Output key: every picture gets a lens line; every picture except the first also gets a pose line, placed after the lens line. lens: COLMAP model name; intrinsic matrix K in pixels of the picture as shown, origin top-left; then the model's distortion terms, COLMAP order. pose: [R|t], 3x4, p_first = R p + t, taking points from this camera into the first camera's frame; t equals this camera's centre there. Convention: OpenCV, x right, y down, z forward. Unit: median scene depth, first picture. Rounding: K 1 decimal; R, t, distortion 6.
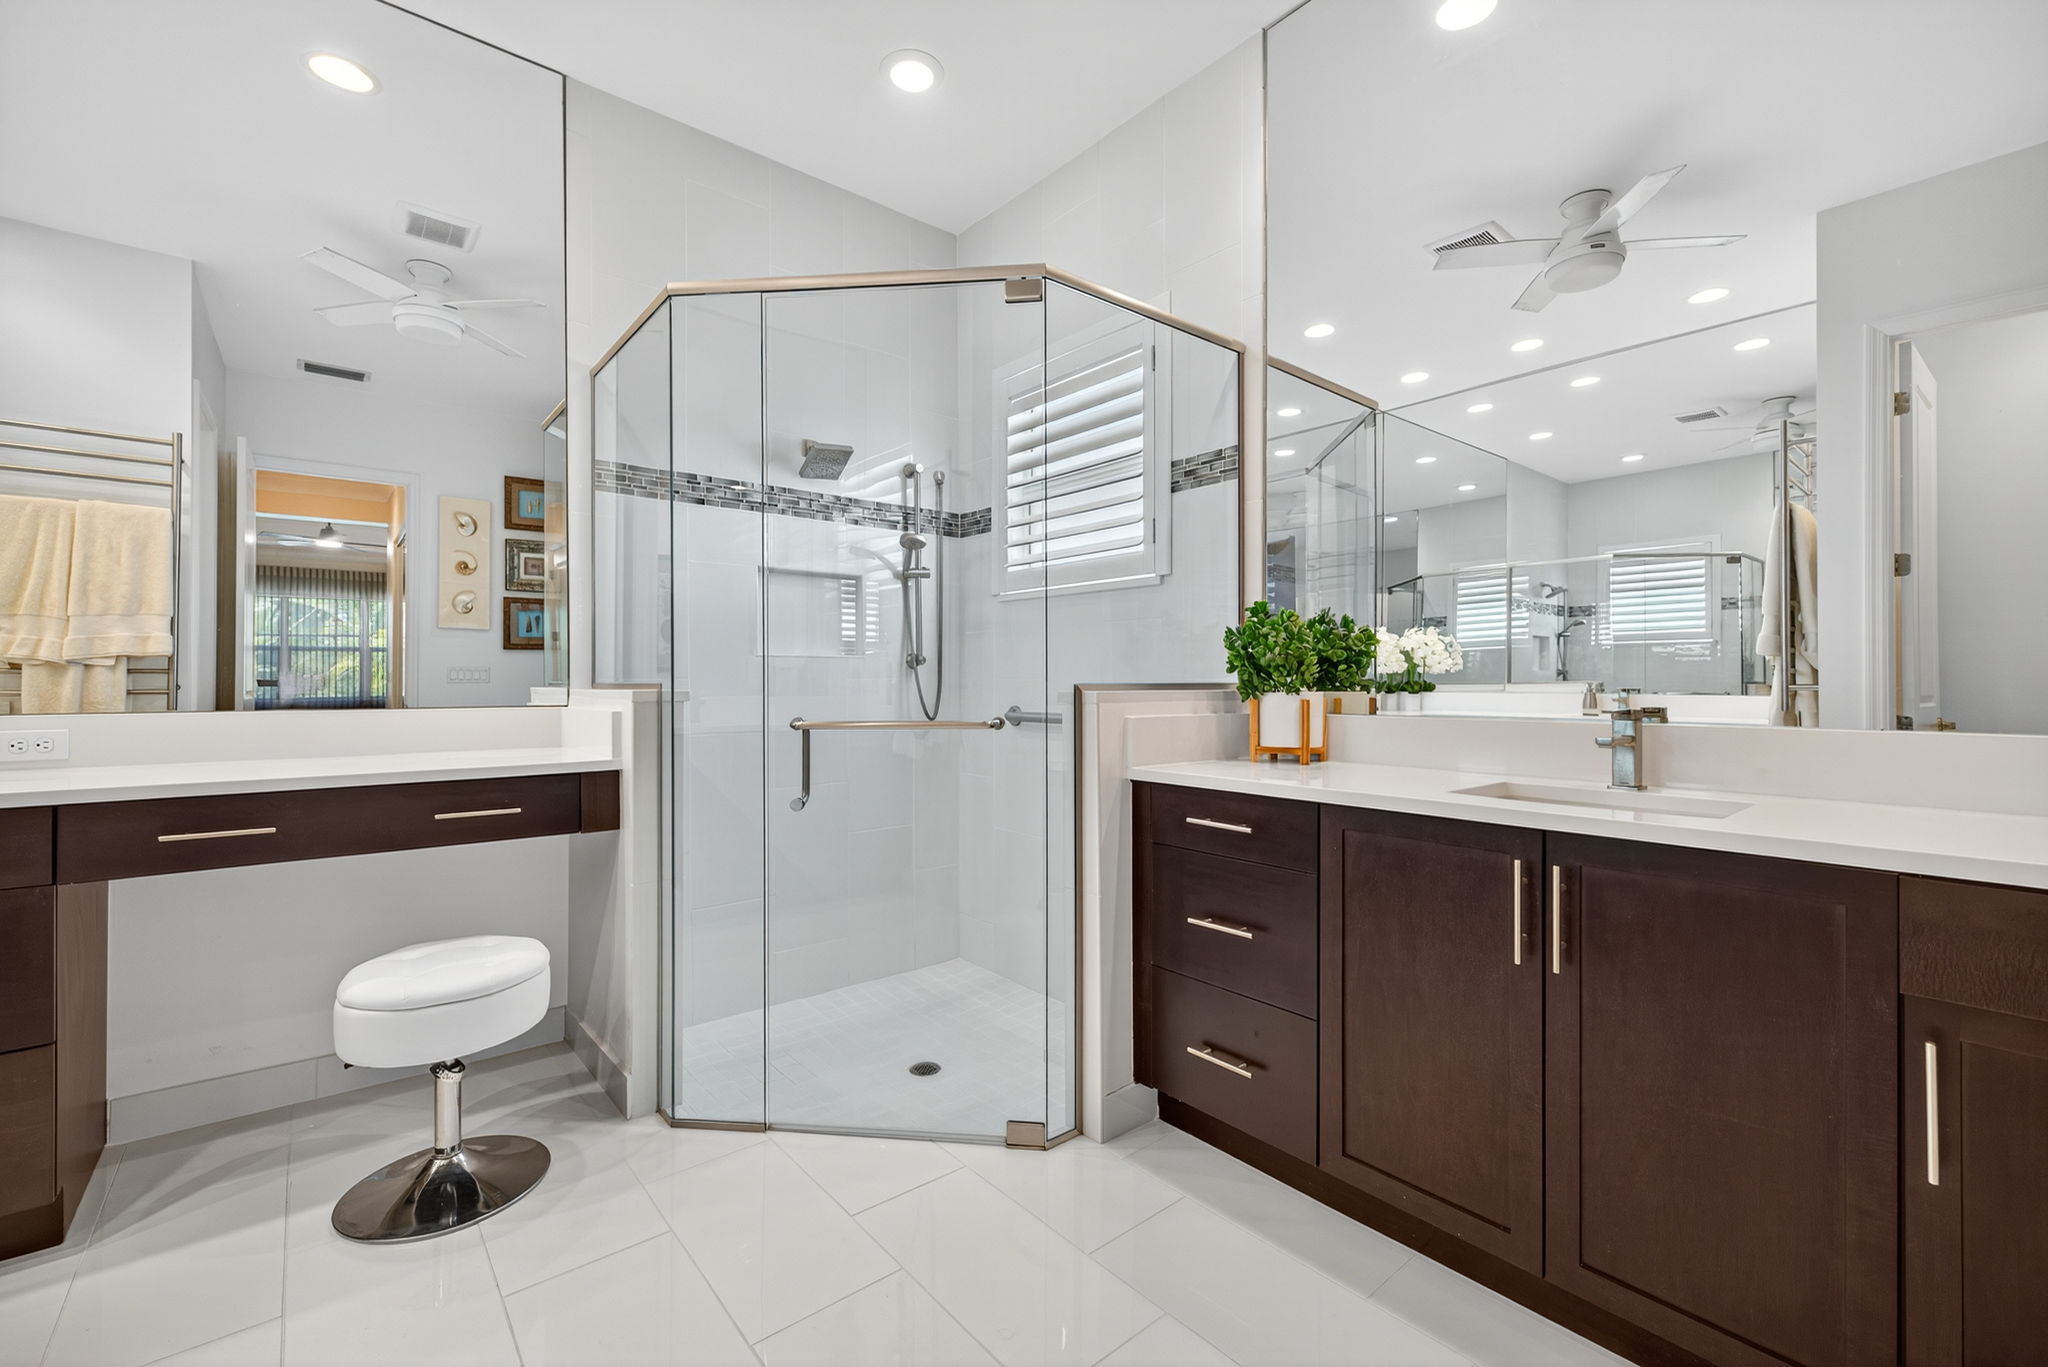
lens RADIAL K [[858.1, 0, 1022.5], [0, 858.1, 680.9], [0, 0, 1]] dist [0.009188, 0.000483]
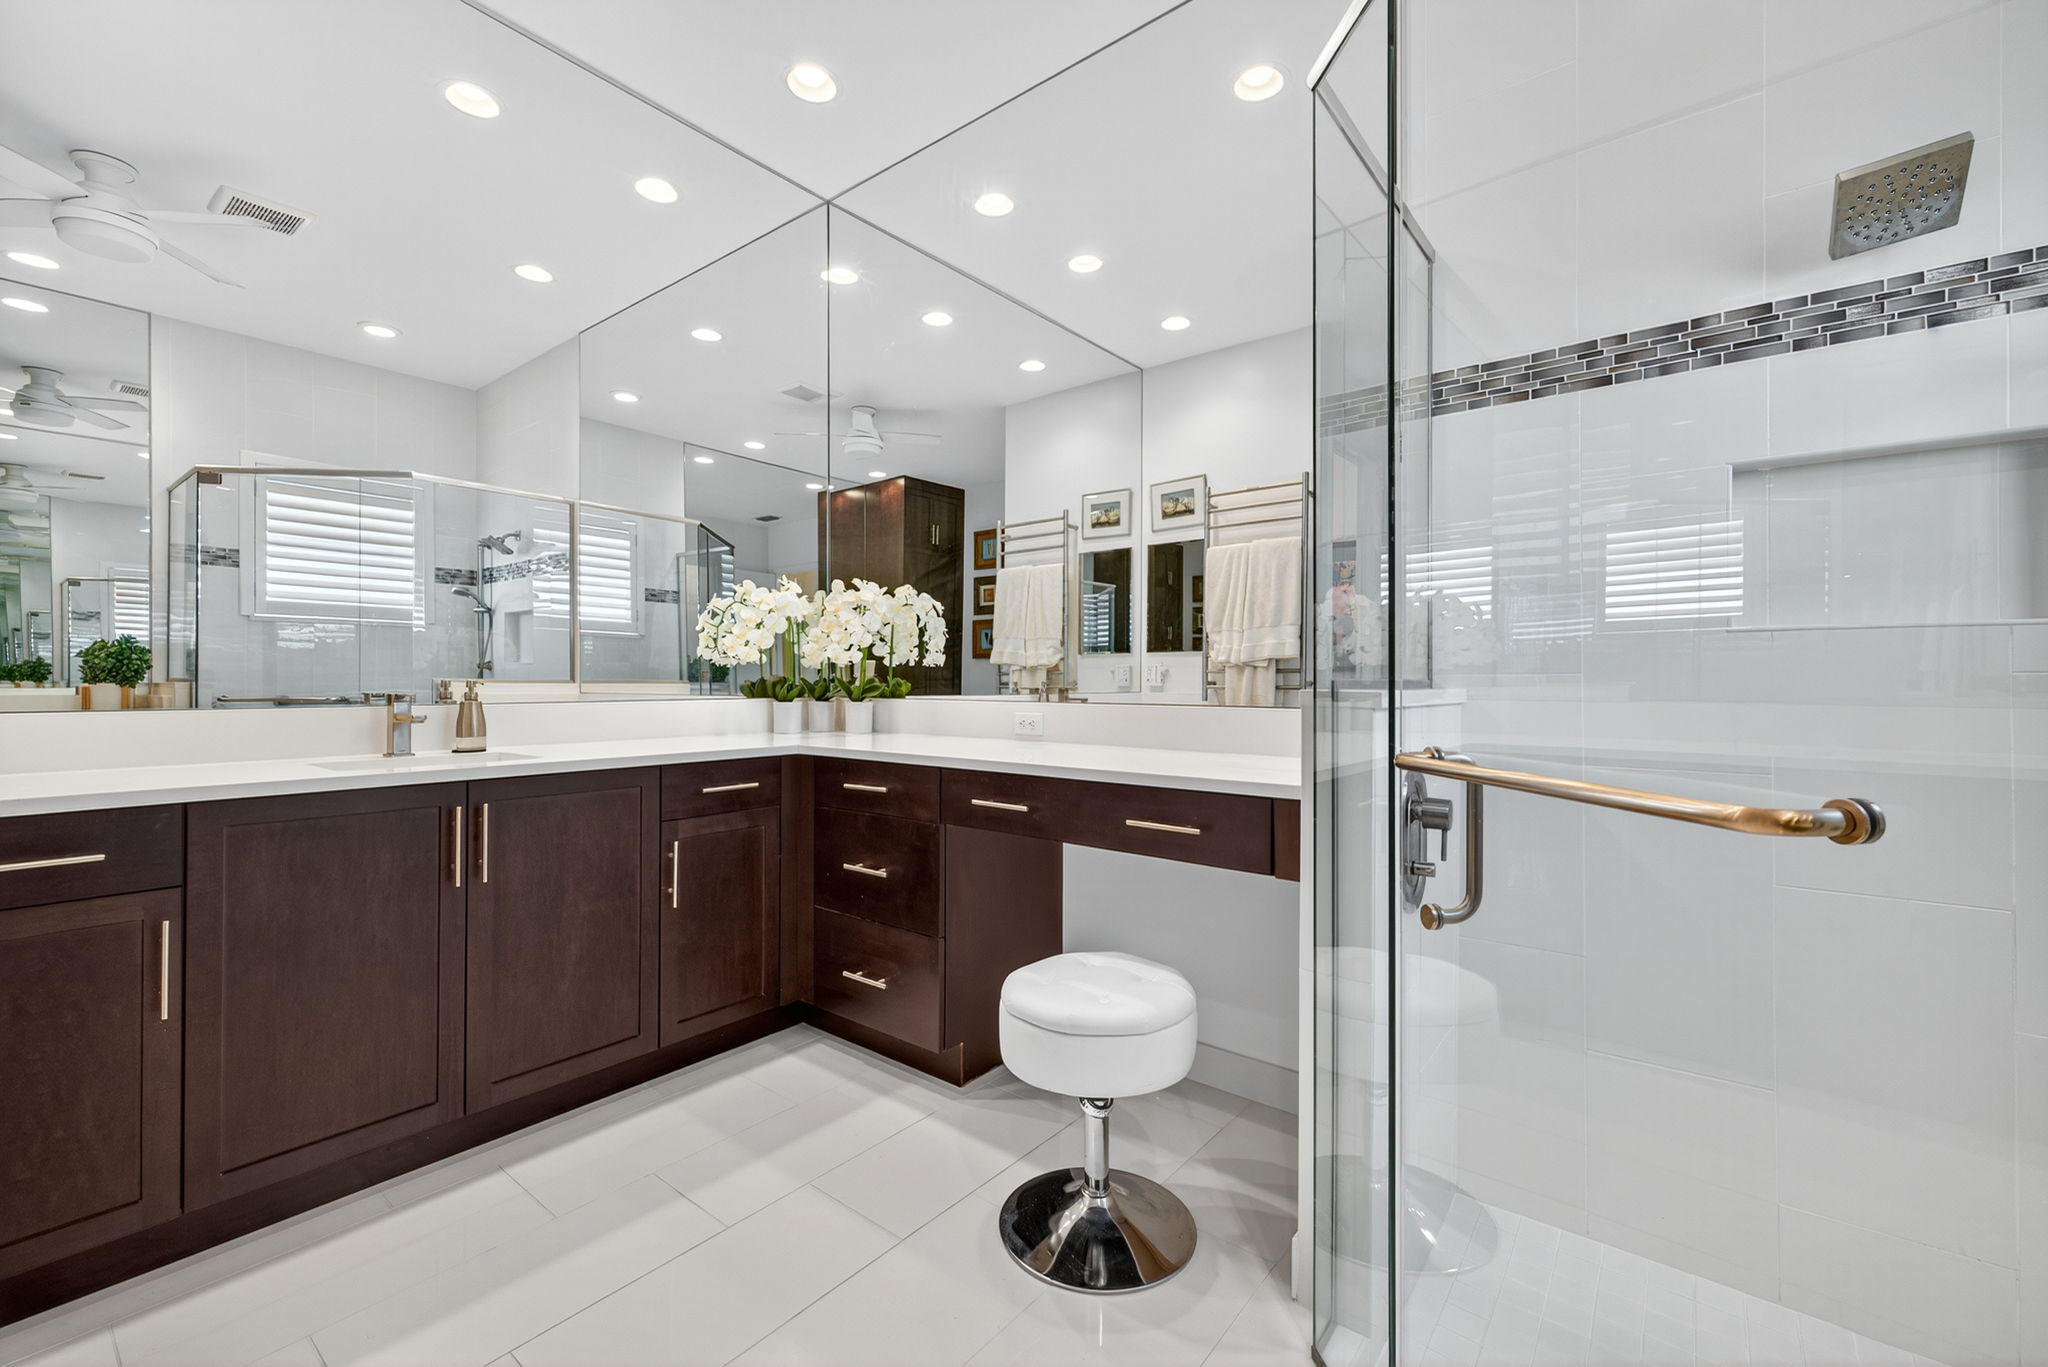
lens RADIAL K [[858.1, 0, 1022.5], [0, 858.1, 680.9], [0, 0, 1]] dist [0.009188, 0.000483]
pose [[0.202297, 0.002448, -0.979321, 0.129959], [-0.002391, 0.999995, 0.002006, 0.001977], [0.979321, 0.001936, 0.202302, 0.445451]]
